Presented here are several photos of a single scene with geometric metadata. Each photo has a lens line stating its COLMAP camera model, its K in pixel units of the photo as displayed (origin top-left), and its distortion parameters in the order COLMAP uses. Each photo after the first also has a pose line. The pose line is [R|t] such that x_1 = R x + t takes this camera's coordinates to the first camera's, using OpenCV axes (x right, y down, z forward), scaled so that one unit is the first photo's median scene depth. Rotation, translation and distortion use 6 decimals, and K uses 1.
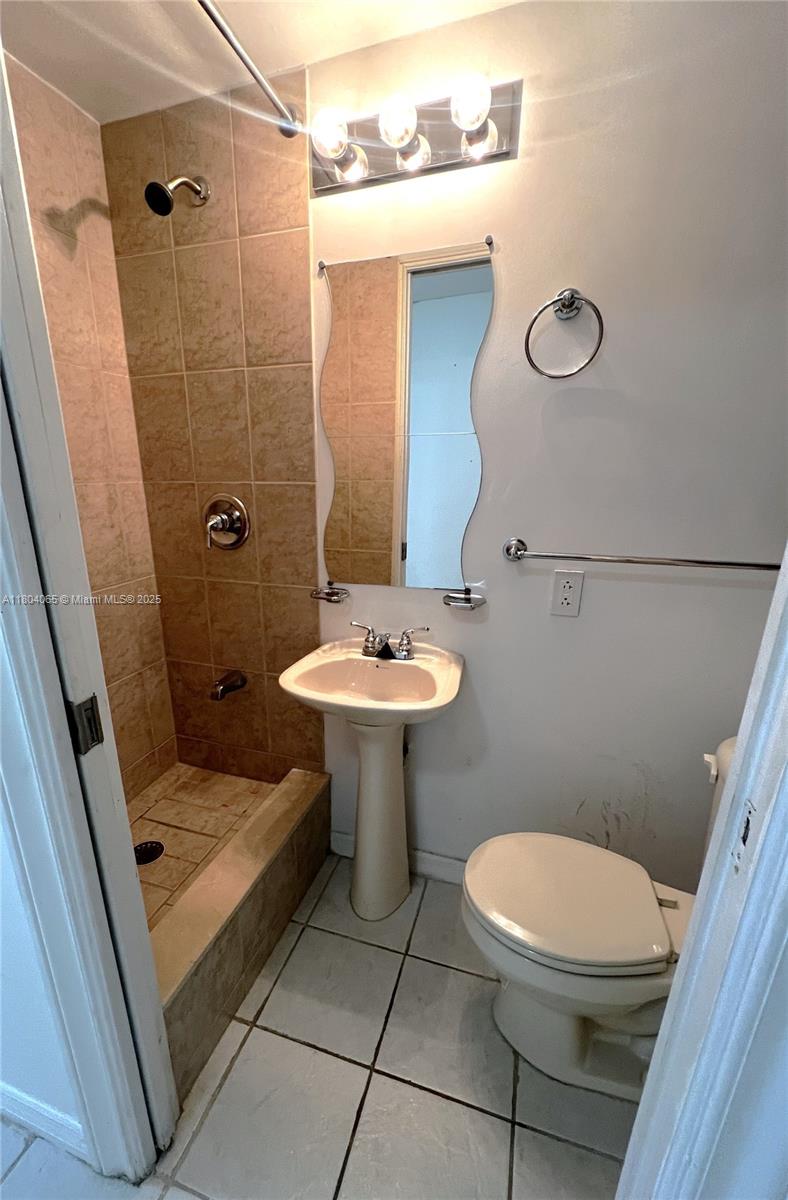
lens RADIAL K [[525.4, 0, 393.5], [0, 525.4, 636.9], [0, 0, 1]] dist [0.001636, 0.000128]
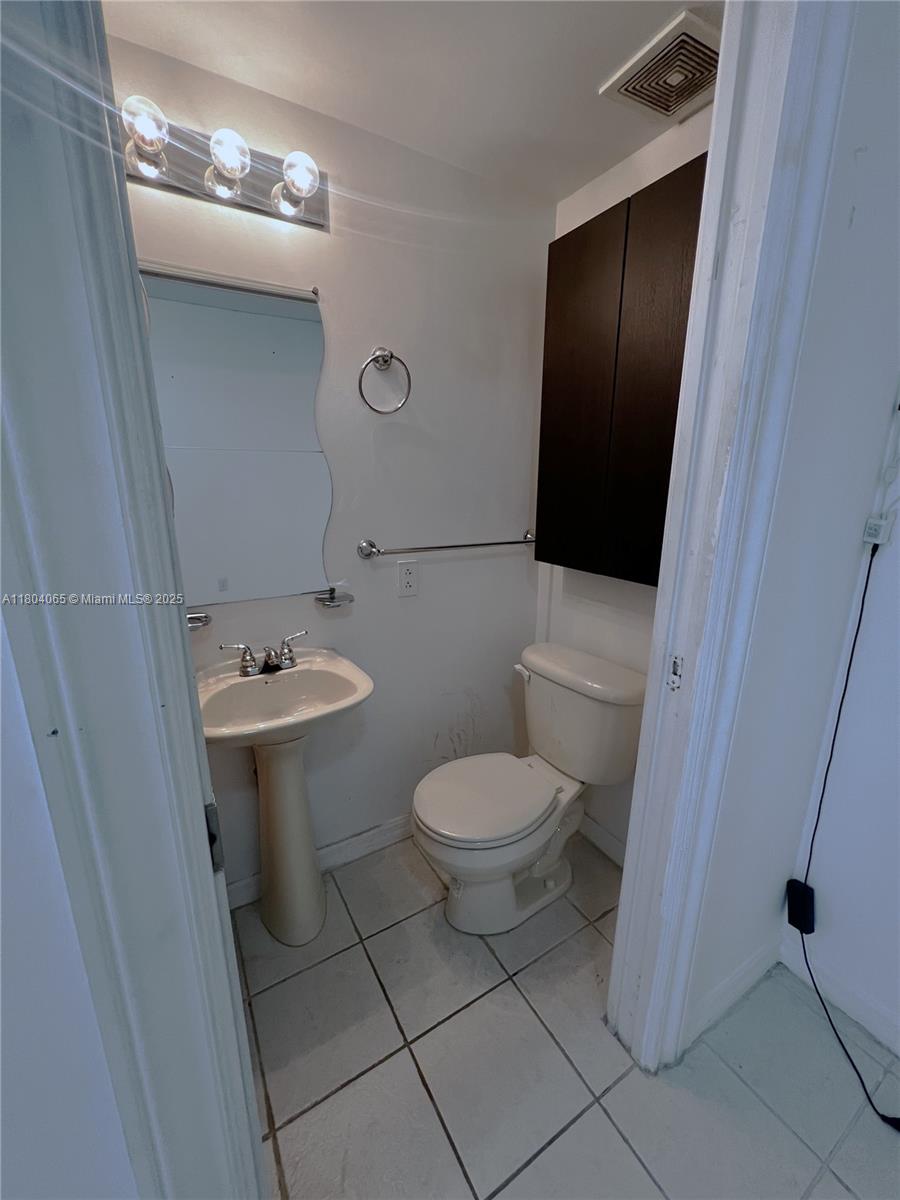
lens RADIAL K [[483.7, 0, 451.1], [0, 483.7, 597.5], [0, 0, 1]] dist [0.000647, 0.000106]
pose [[0.638517, -0.176811, 0.749022, -0.471904], [0.223305, 0.973946, 0.039545, -0.058323], [-0.736499, 0.142010, 0.661364, 0.143260]]
